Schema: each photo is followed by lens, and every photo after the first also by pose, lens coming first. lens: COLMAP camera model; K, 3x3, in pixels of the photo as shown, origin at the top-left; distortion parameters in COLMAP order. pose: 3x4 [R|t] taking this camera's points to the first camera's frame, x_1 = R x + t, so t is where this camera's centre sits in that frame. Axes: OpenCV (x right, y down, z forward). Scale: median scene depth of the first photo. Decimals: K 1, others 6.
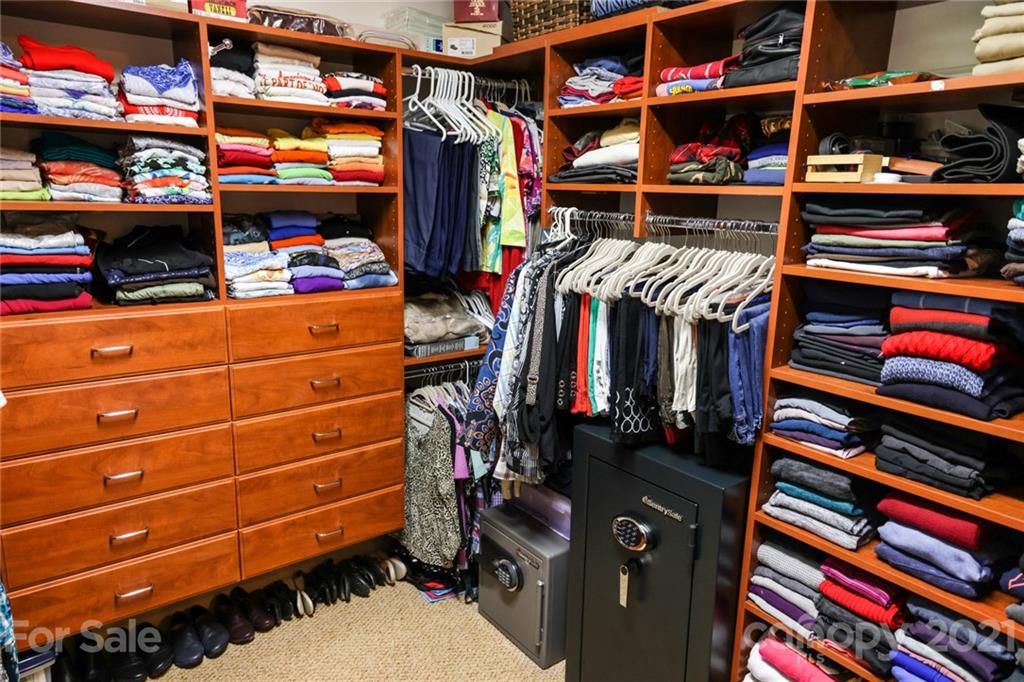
lens RADIAL K [[697.0, 0, 508.6], [0, 697.0, 338.4], [0, 0, 1]] dist [0.076533, 0.015288]
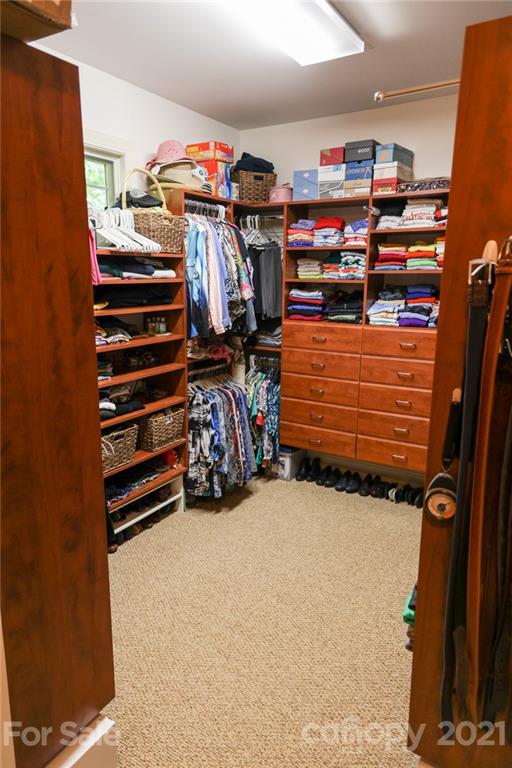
lens RADIAL K [[522.8, 0, 252.1], [0, 522.8, 384.4], [0, 0, 1]] dist [0.076533, 0.015288]
pose [[0.374133, 0.183867, -0.908965, 0.963956], [-0.201091, 0.972913, 0.114033, 0.010030], [0.905310, 0.140121, 0.400973, 0.074765]]
